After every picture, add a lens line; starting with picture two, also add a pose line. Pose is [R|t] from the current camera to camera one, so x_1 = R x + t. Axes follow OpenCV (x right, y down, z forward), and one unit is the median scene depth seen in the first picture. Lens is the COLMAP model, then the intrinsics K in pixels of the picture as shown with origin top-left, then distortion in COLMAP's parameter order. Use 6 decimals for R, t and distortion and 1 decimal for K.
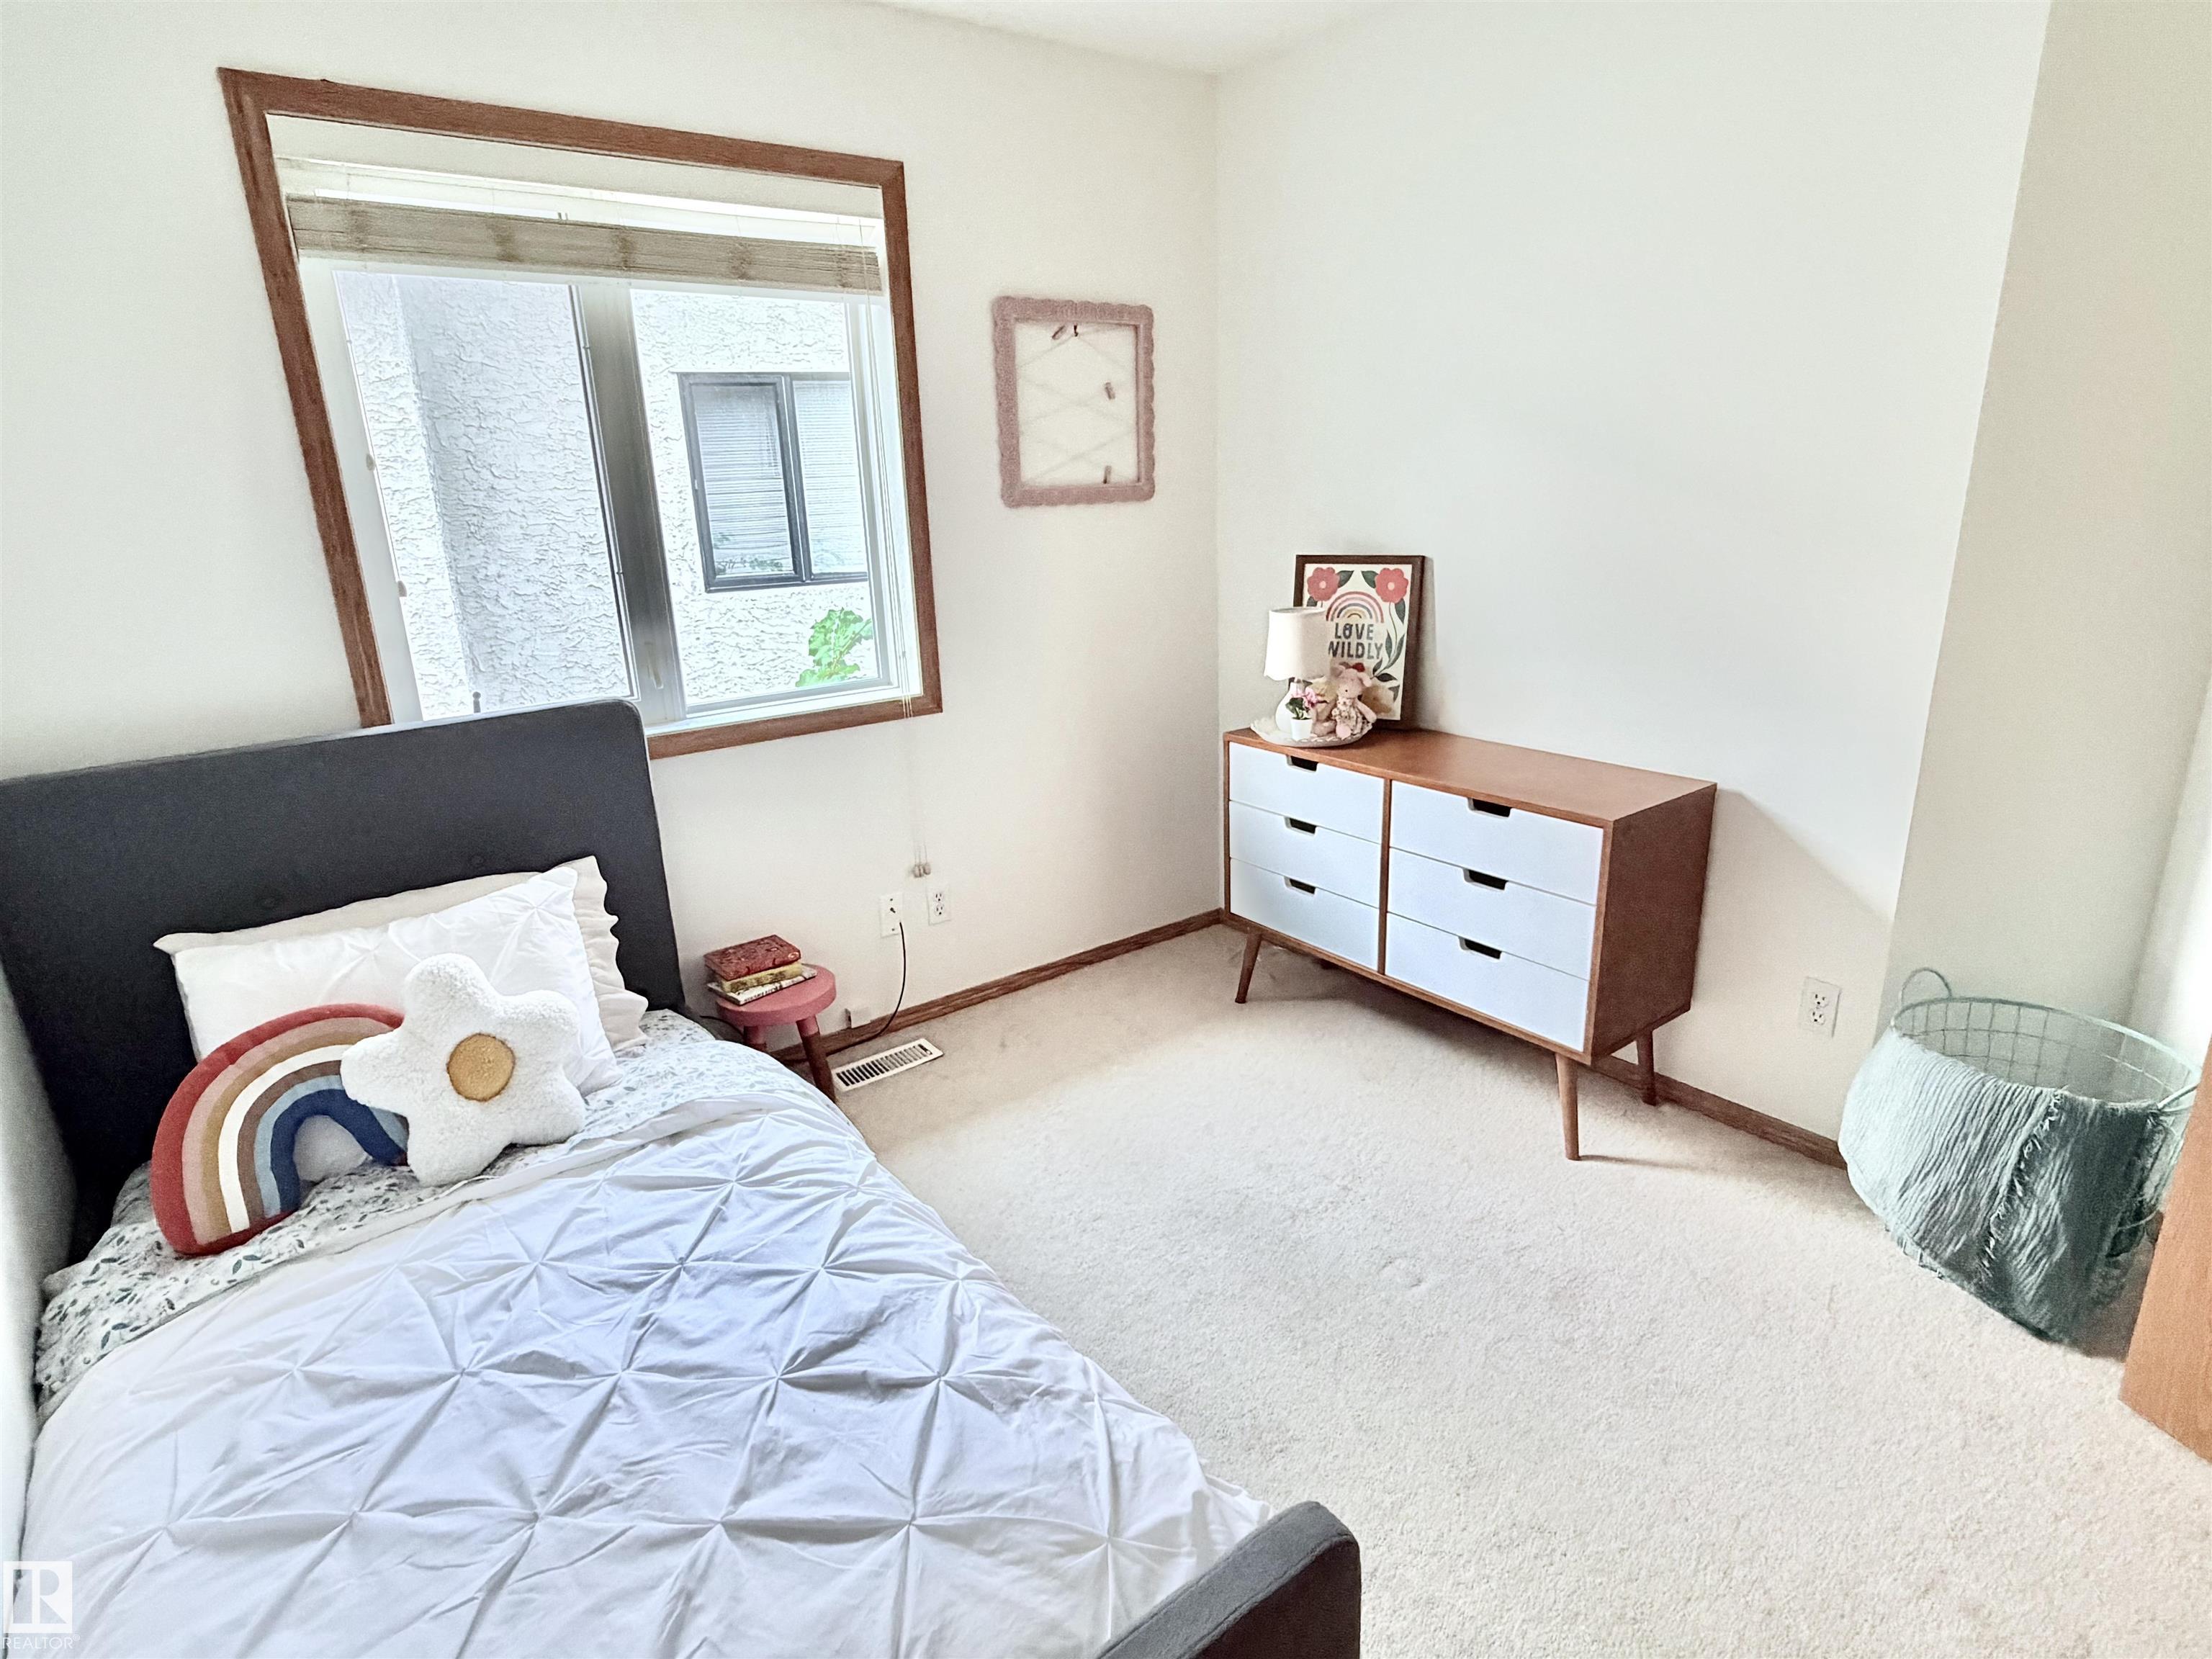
lens RADIAL K [[1163.3, 0, 1100.6], [0, 1163.3, 827.1], [0, 0, 1]] dist [-0.000932, 0.000284]
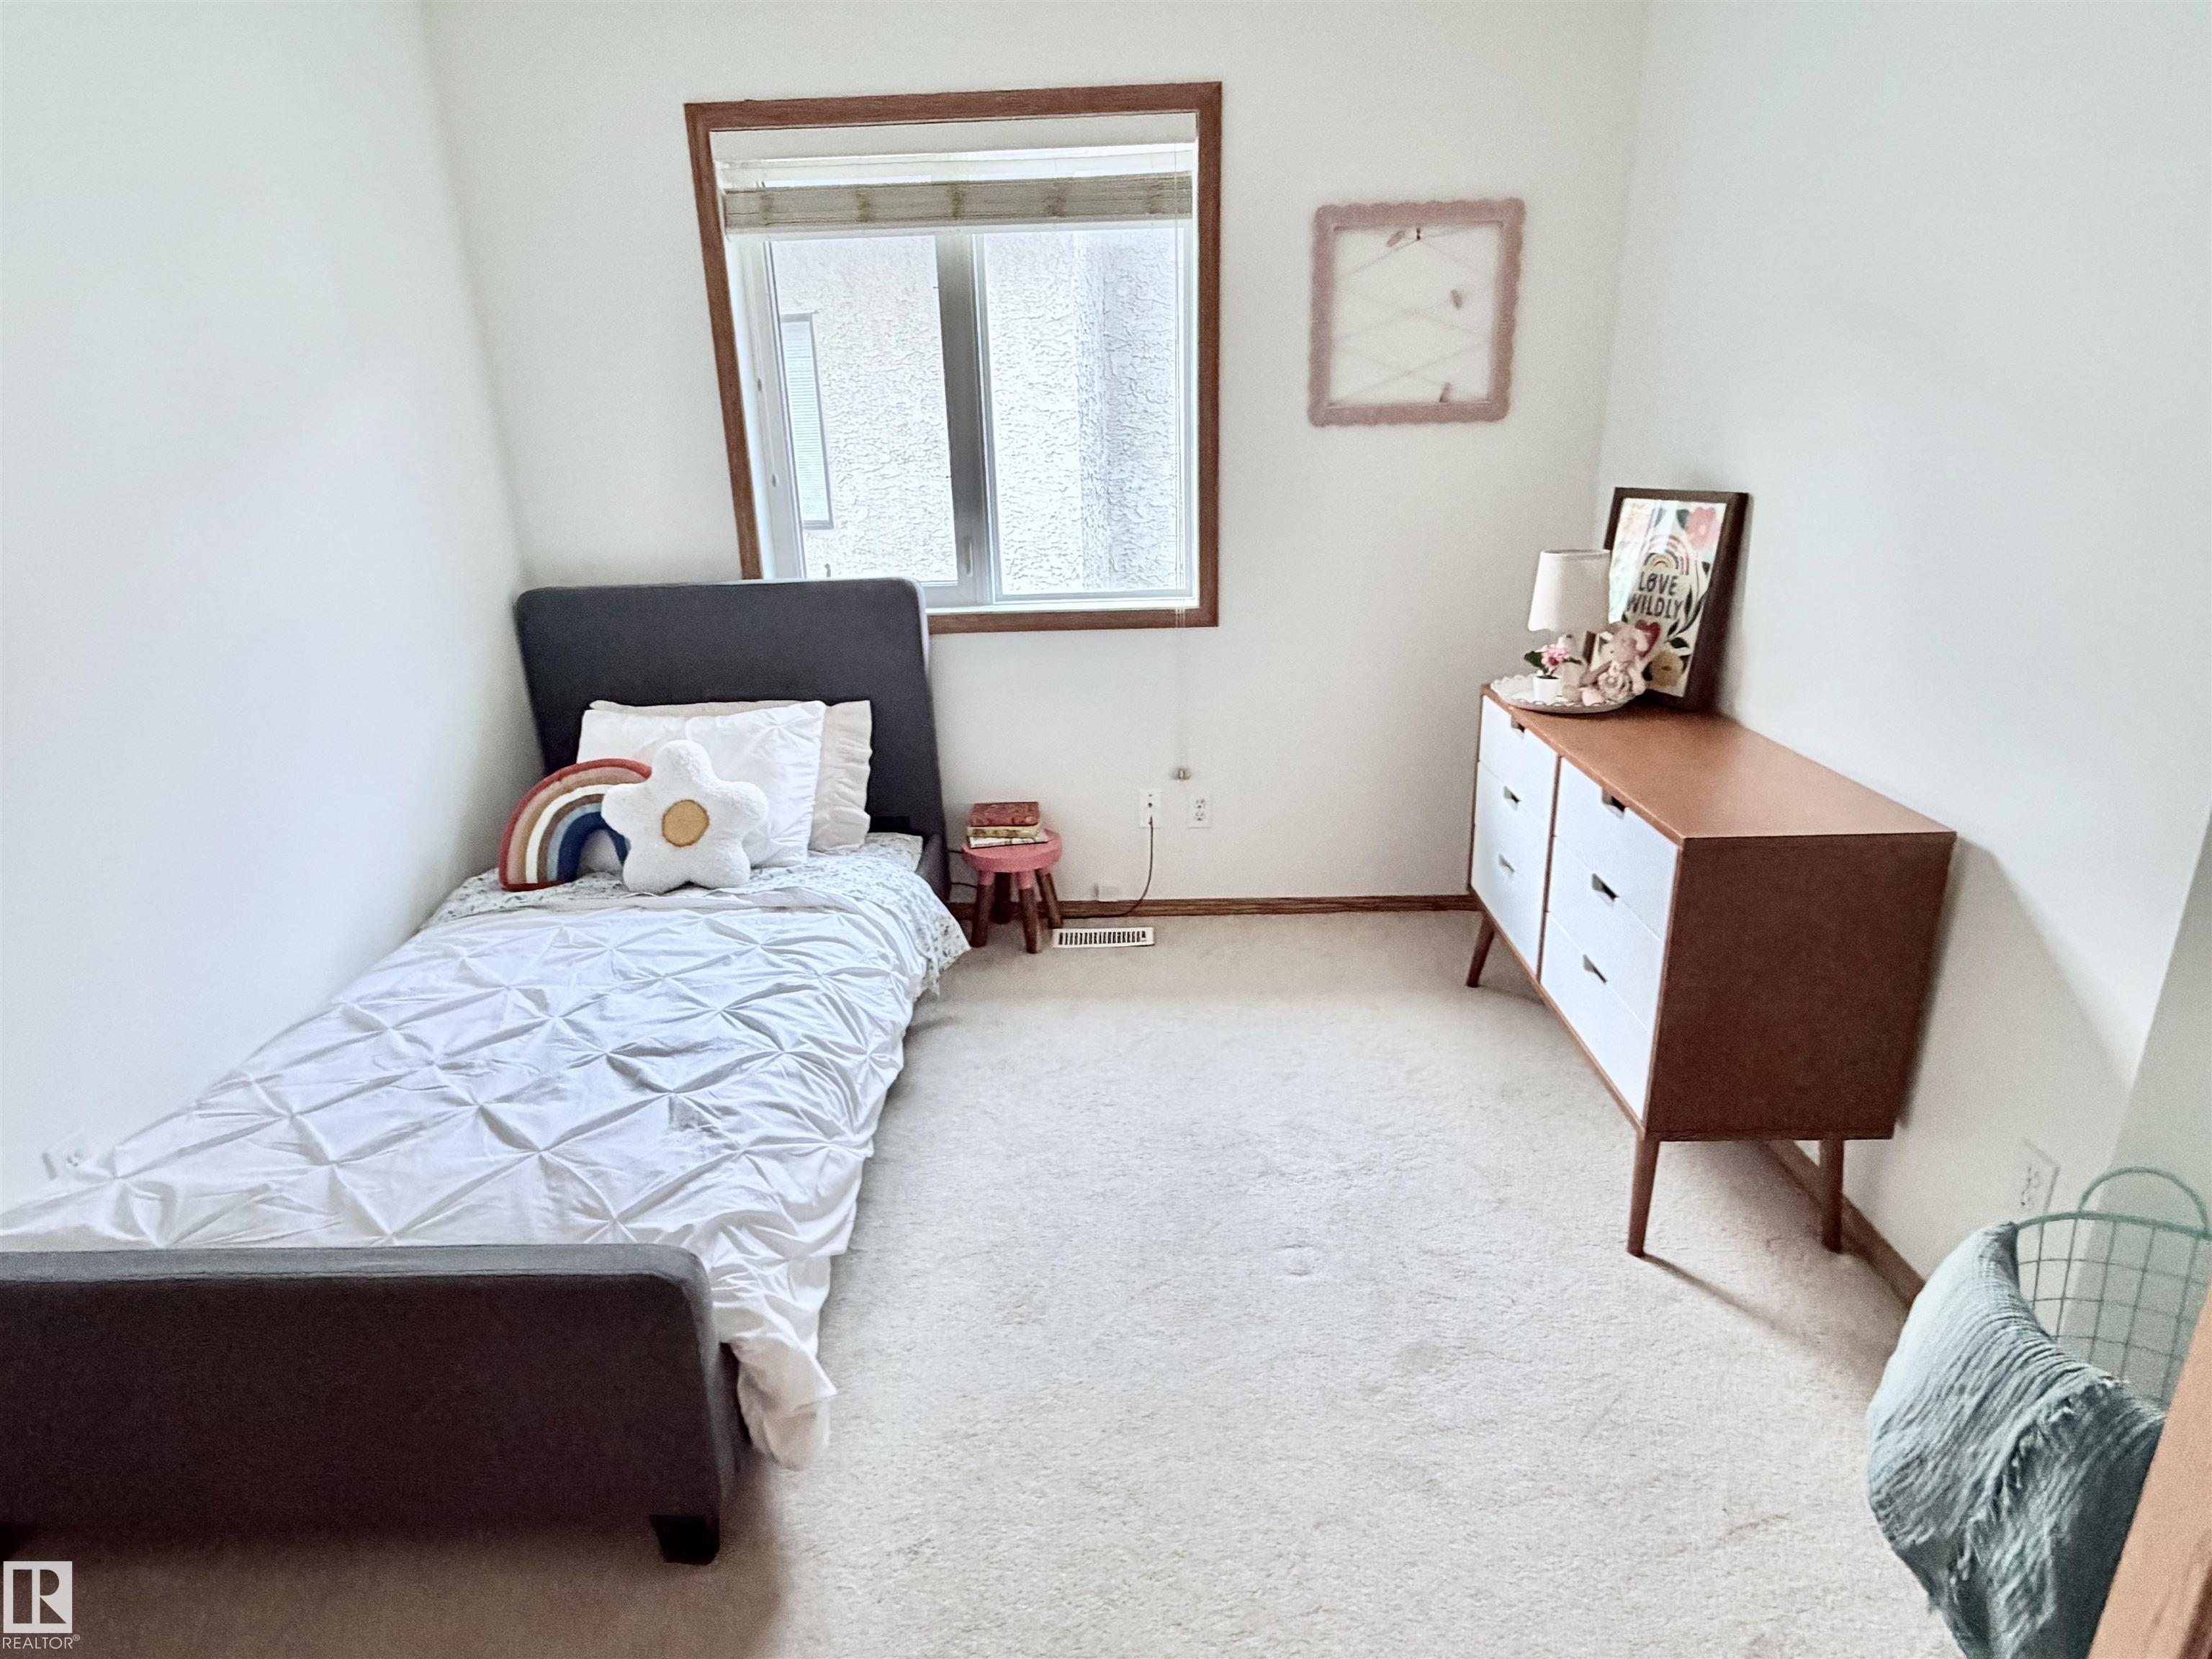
lens RADIAL K [[1163.3, 0, 1099.9], [0, 1163.3, 829.6], [0, 0, 1]] dist [-0.000932, 0.000284]
pose [[0.784737, 0.211002, -0.582808, 0.553429], [-0.177105, 0.977404, 0.115395, -0.030069], [0.593987, 0.012663, 0.804375, 0.136649]]
